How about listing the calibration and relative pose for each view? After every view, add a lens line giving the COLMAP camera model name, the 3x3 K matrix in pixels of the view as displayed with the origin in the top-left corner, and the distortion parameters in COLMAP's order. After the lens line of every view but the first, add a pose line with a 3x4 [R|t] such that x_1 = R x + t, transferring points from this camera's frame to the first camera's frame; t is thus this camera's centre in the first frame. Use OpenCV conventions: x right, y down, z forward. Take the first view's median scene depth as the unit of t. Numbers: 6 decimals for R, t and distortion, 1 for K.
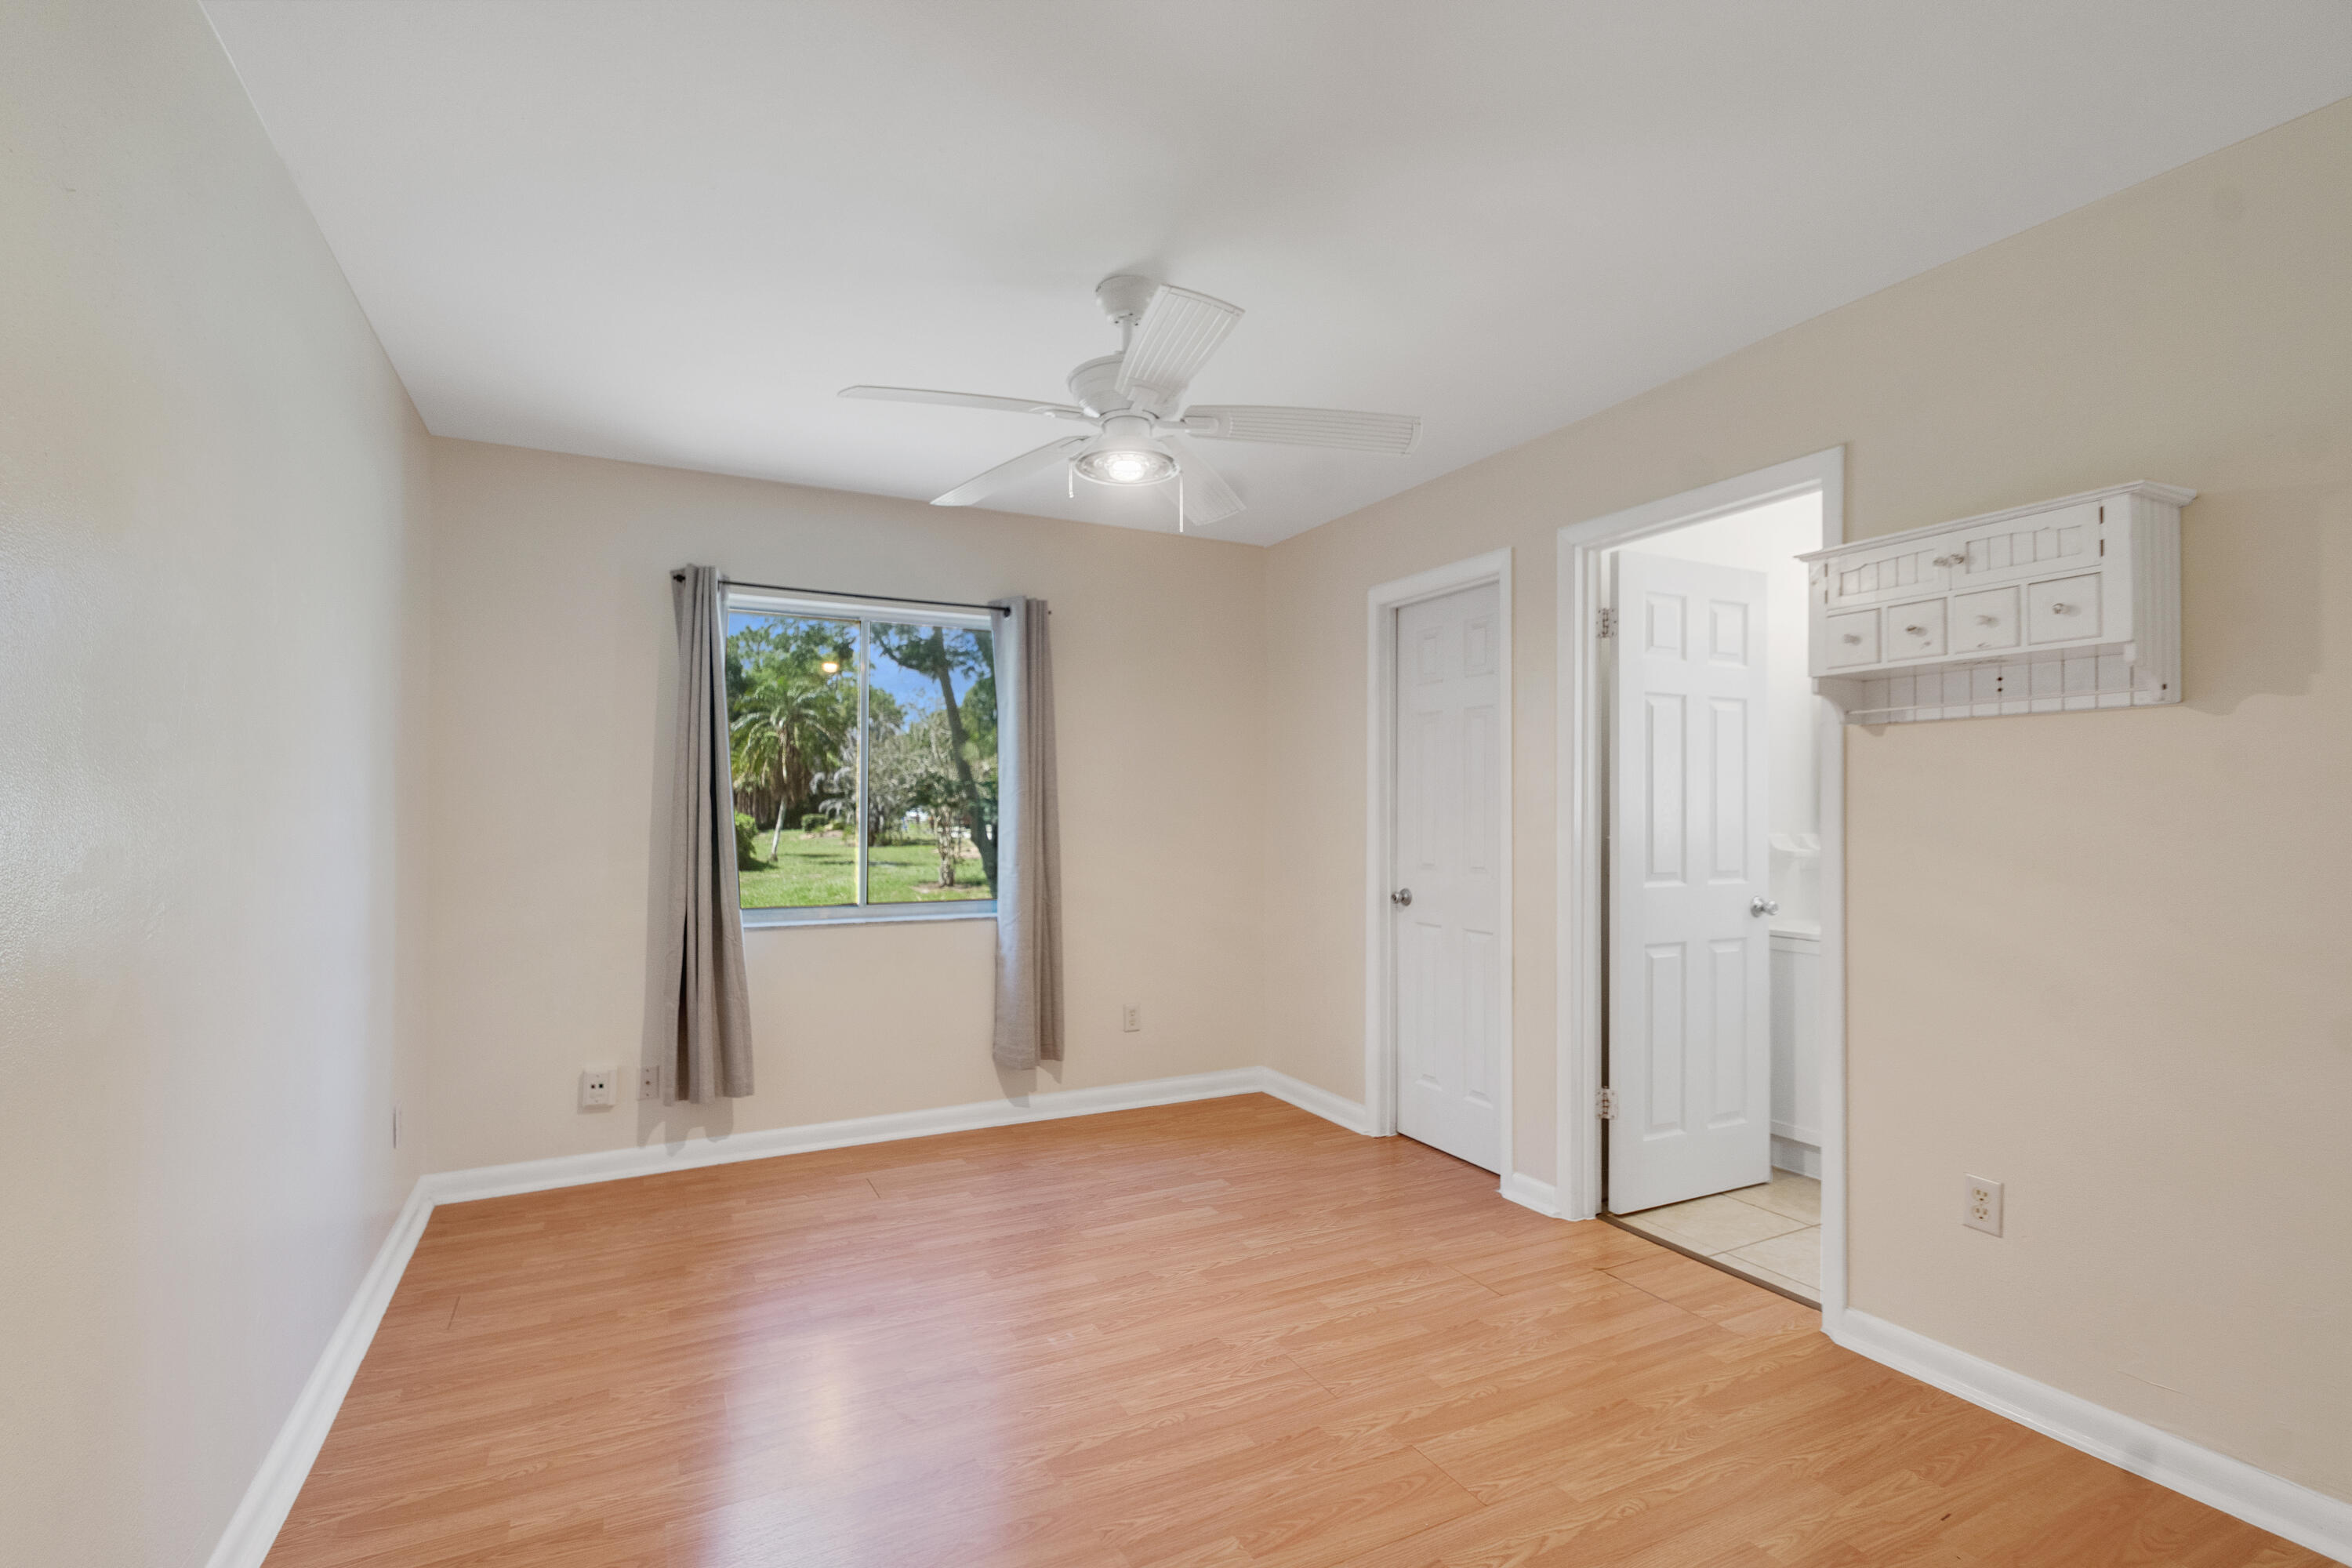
lens RADIAL K [[1038.0, 0, 1120.9], [0, 1038.0, 844.2], [0, 0, 1]] dist [0.001939, -0.000001]
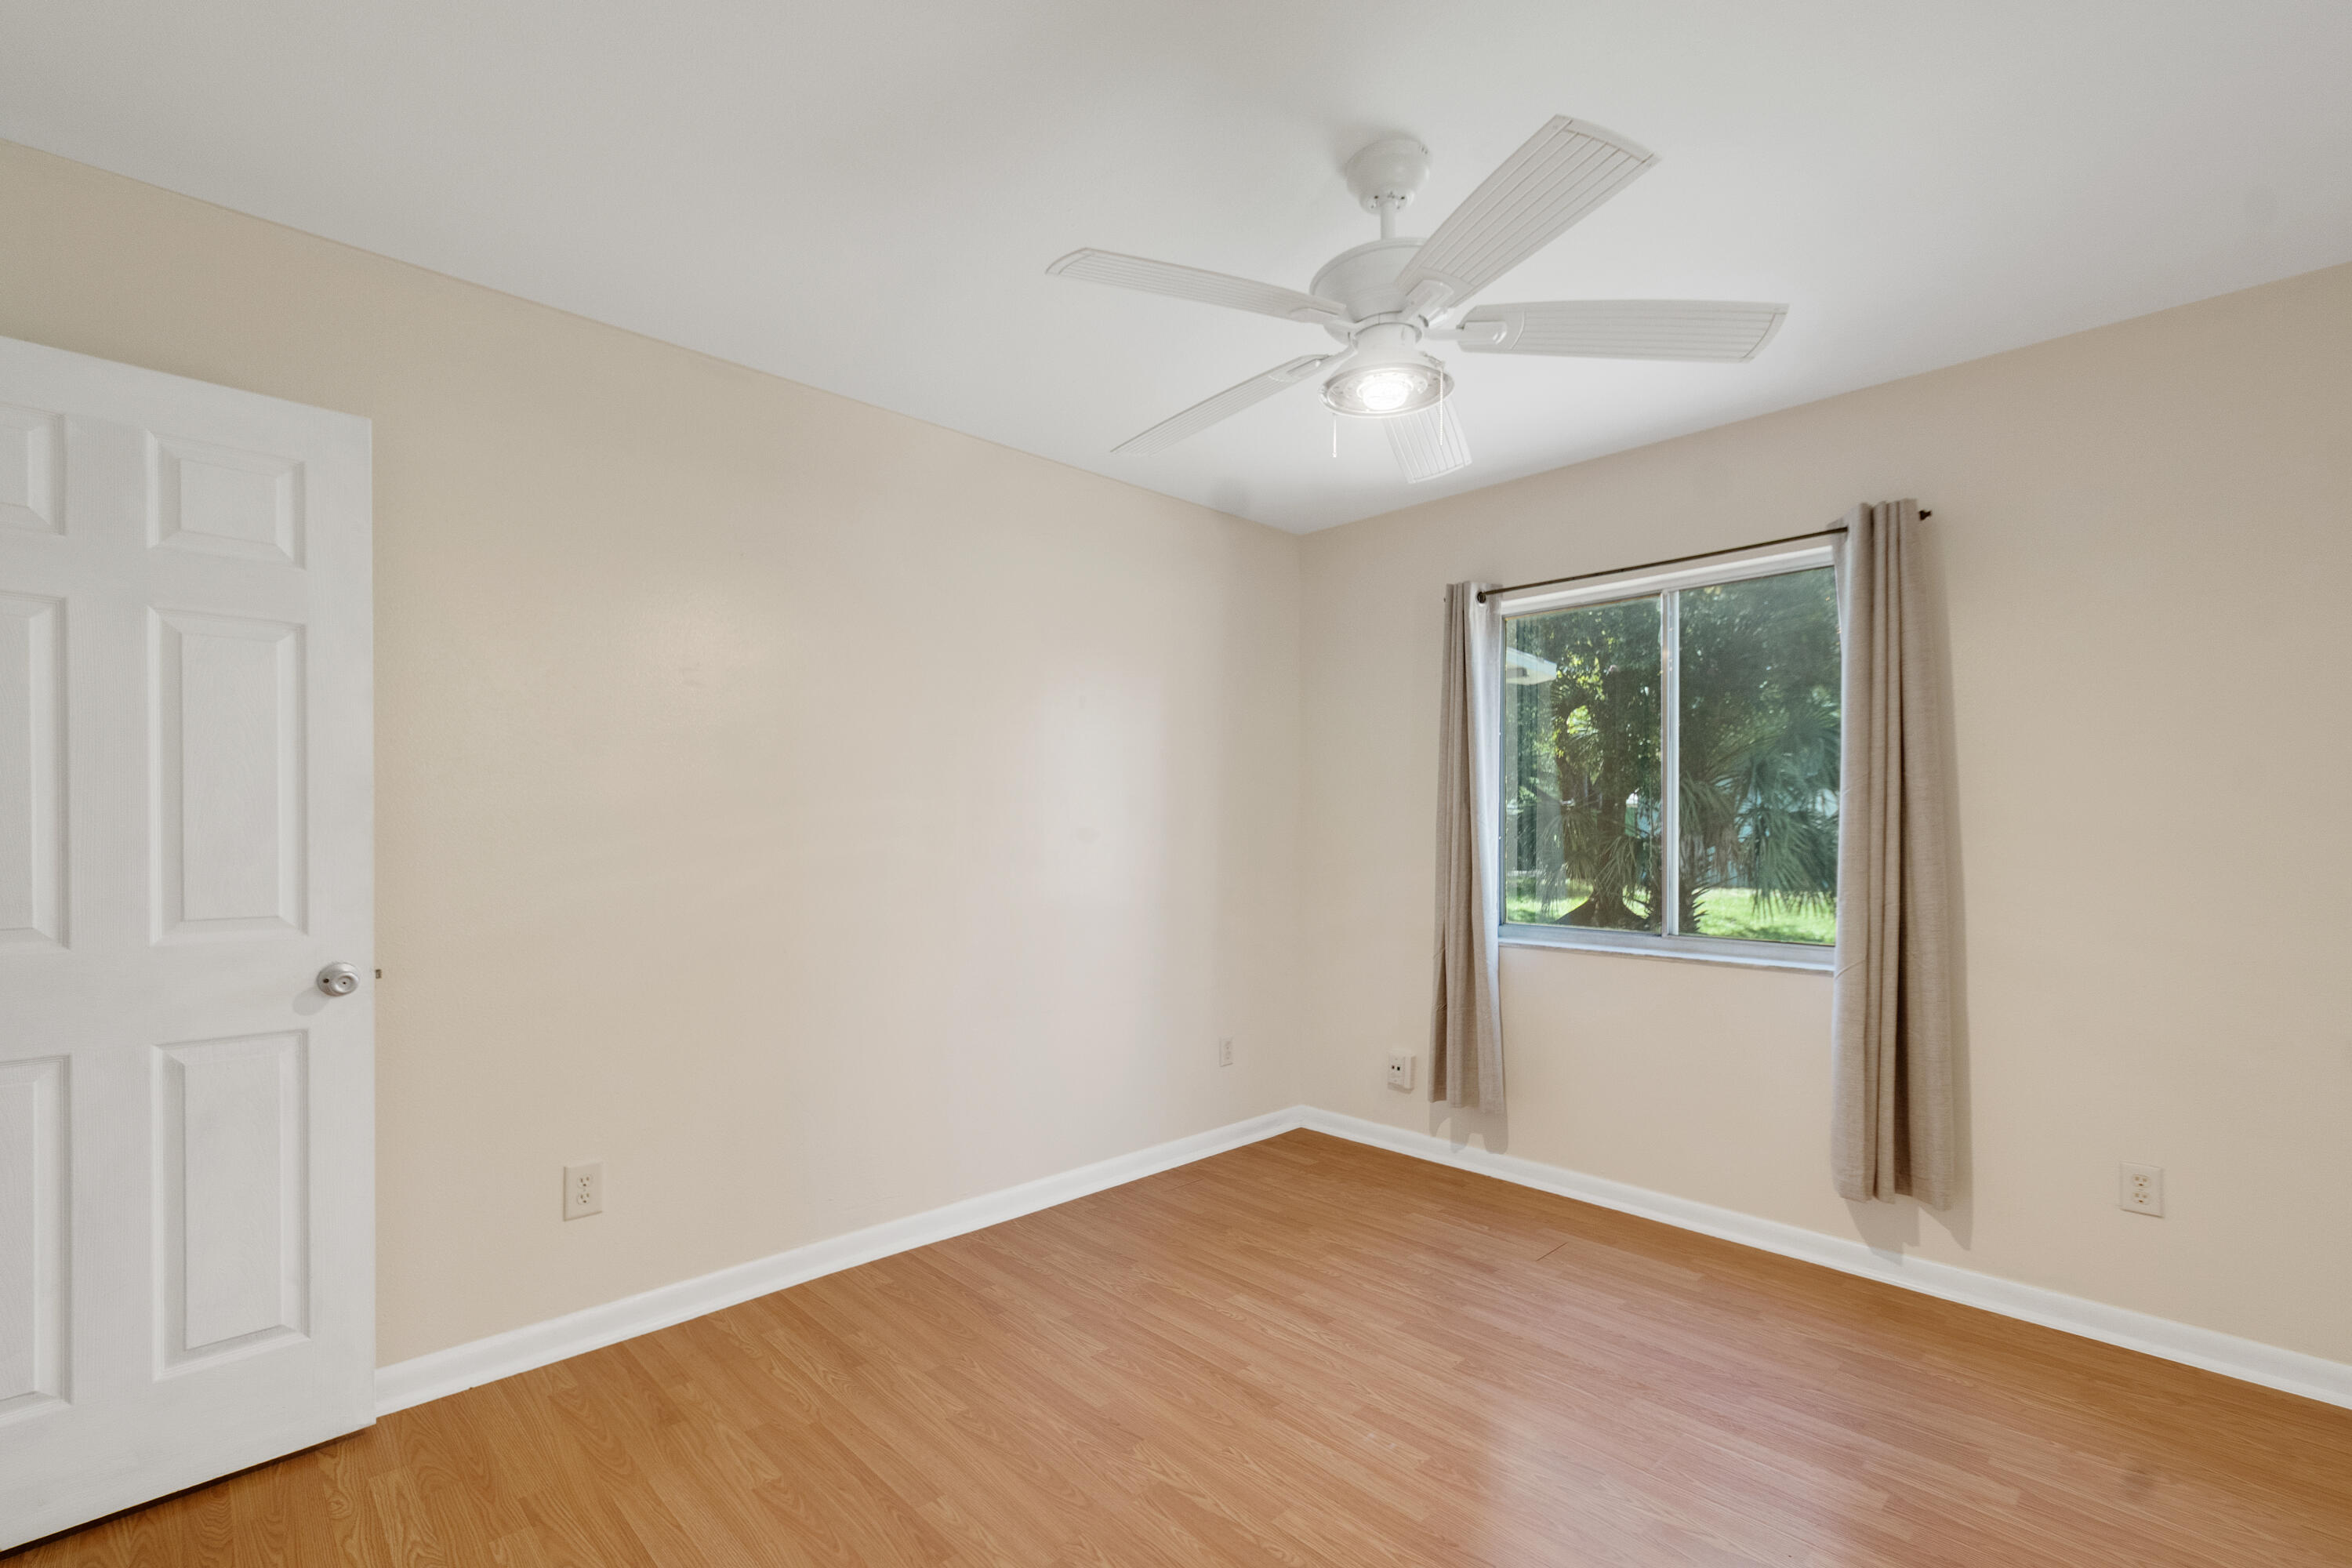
lens RADIAL K [[1024.9, 0, 1129.8], [0, 1024.9, 914.8], [0, 0, 1]] dist [-0.001440, -0.000447]
pose [[0.284205, 0.080217, -0.955402, 0.467649], [-0.030341, 0.996747, 0.074663, -0.010125], [0.958283, 0.007769, 0.285714, 0.396332]]
